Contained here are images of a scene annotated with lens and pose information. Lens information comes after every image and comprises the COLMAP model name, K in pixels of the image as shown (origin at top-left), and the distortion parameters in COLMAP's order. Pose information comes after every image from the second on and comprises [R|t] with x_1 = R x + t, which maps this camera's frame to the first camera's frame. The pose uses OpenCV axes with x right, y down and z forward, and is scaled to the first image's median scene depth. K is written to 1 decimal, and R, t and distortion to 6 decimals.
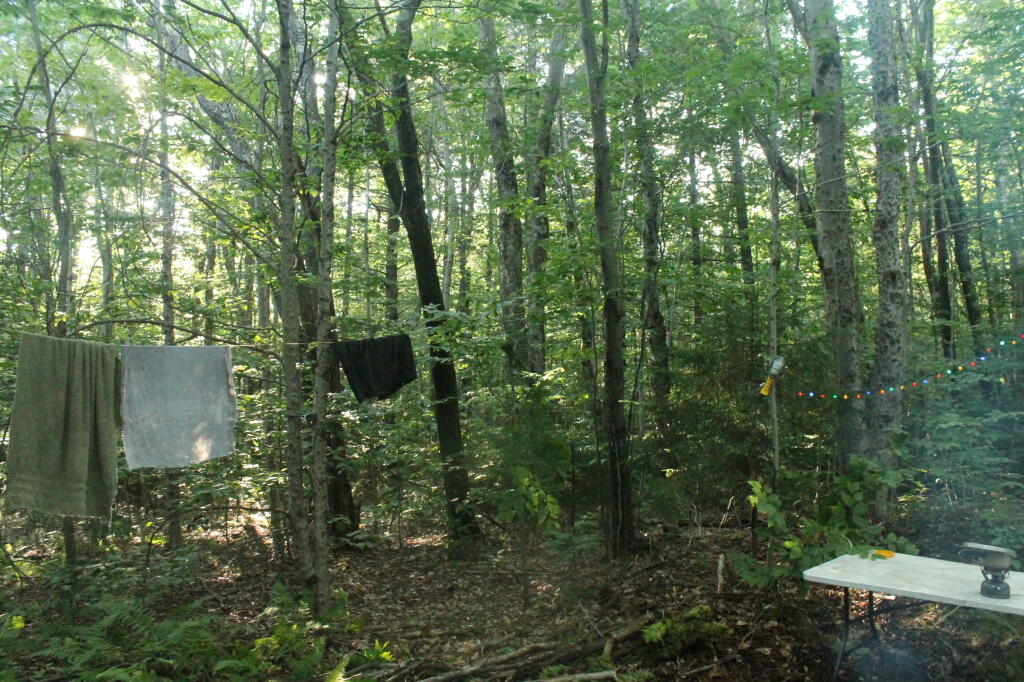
lens RADIAL K [[857.1, 0, 527.7], [0, 857.1, 340.3], [0, 0, 1]] dist [-0.158807, 0.135944]
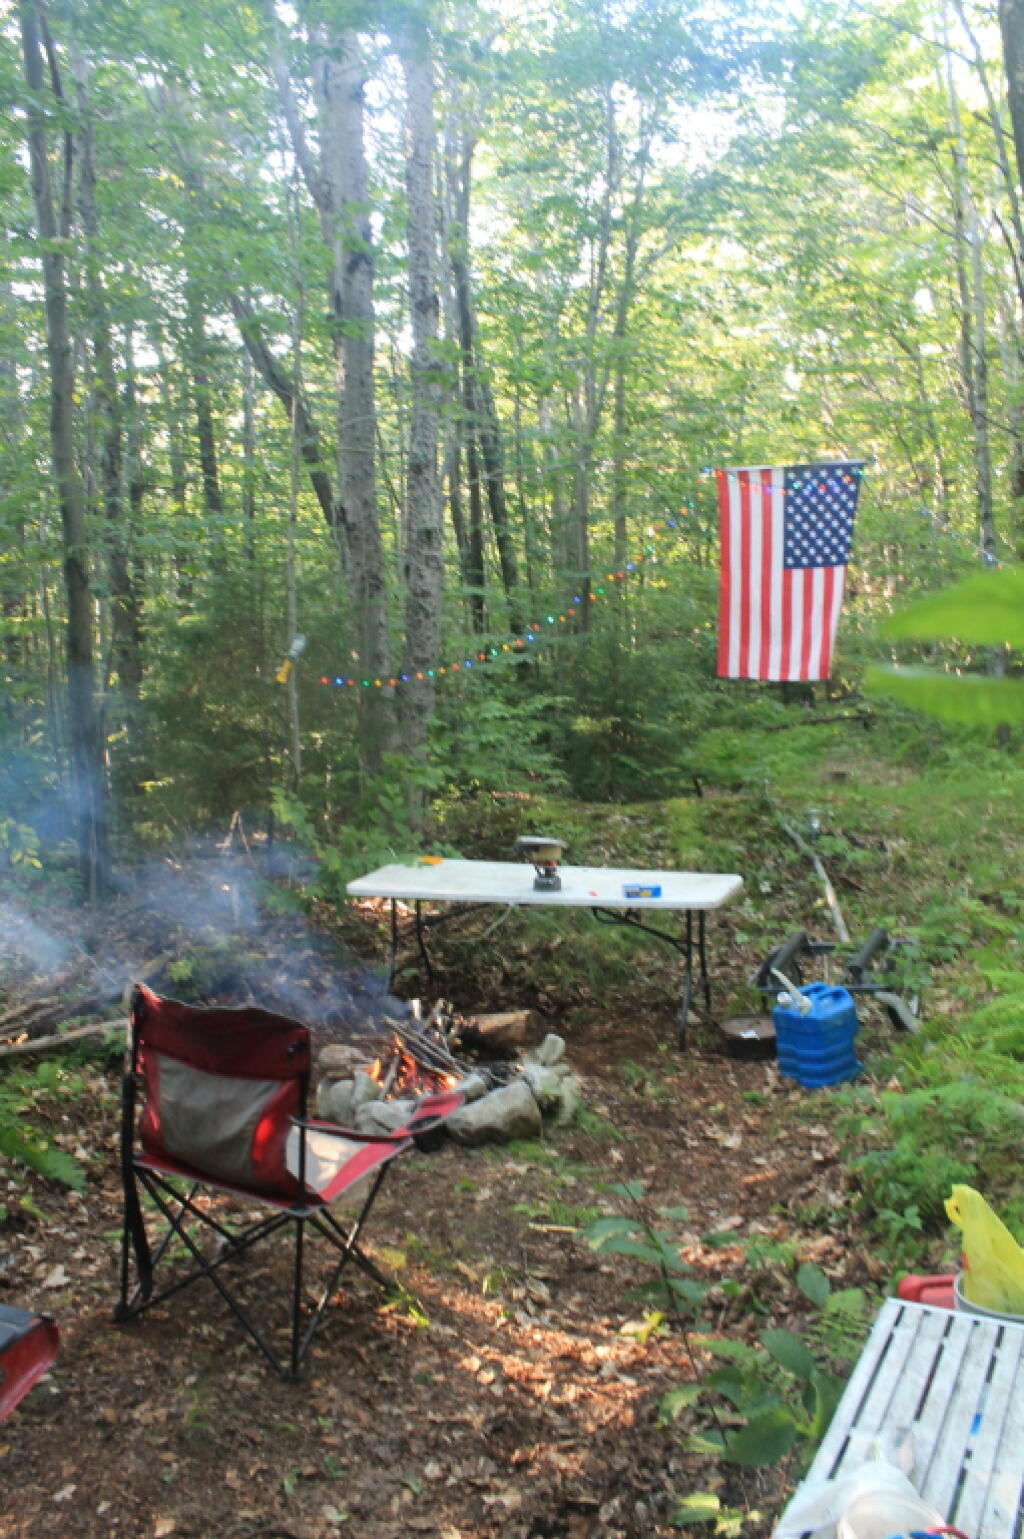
lens RADIAL K [[1238.8, 0, 548.7], [0, 1238.8, 764.7], [0, 0, 1]] dist [-0.155929, 0.118329]
pose [[0.862021, -0.050462, 0.504354, -0.102955], [-0.016906, 0.991616, 0.128108, -0.012657], [-0.506590, -0.118959, 0.853941, -0.149001]]
